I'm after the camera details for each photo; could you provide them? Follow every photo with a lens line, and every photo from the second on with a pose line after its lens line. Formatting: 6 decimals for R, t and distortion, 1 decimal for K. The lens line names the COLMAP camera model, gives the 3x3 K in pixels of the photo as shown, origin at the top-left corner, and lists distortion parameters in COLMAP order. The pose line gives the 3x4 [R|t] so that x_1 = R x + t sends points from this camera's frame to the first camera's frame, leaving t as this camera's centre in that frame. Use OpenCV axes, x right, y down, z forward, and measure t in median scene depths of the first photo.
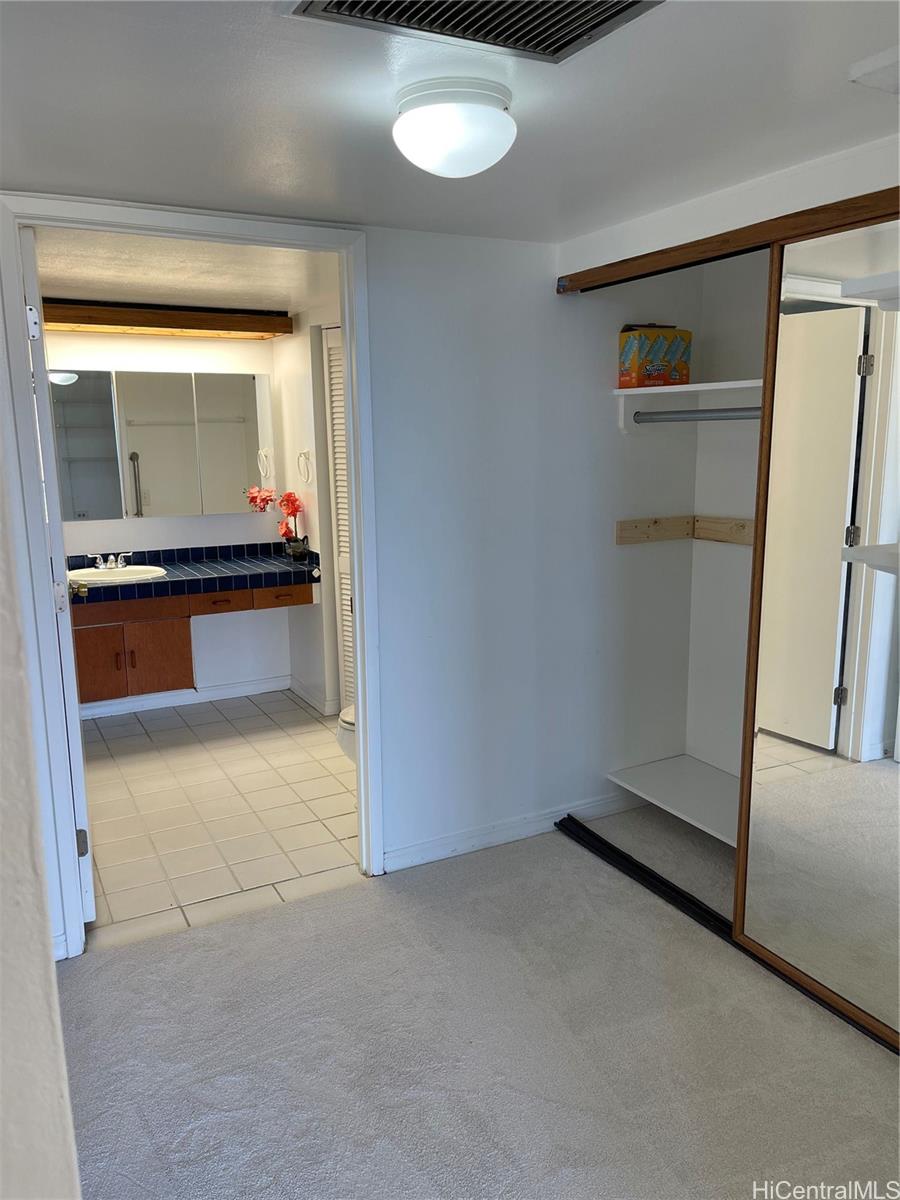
lens RADIAL K [[897.5, 0, 452.4], [0, 897.5, 593.1], [0, 0, 1]] dist [0.035080, -0.050160]
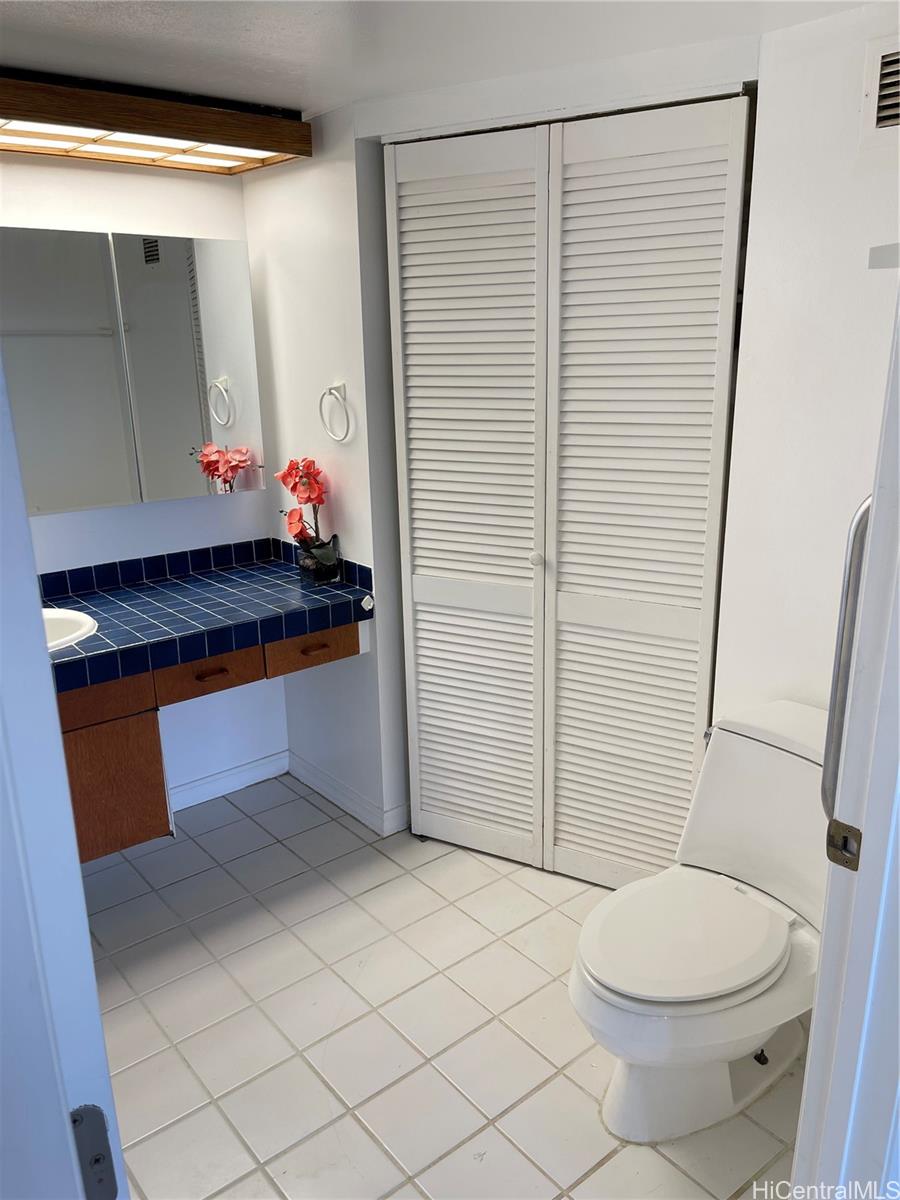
lens RADIAL K [[897.5, 0, 447.5], [0, 897.5, 610.3], [0, 0, 1]] dist [0.035080, -0.050160]
pose [[0.979338, -0.056190, 0.194267, -0.211210], [0.034651, 0.993042, 0.112546, -0.079592], [-0.199239, -0.103489, 0.974471, 0.432029]]
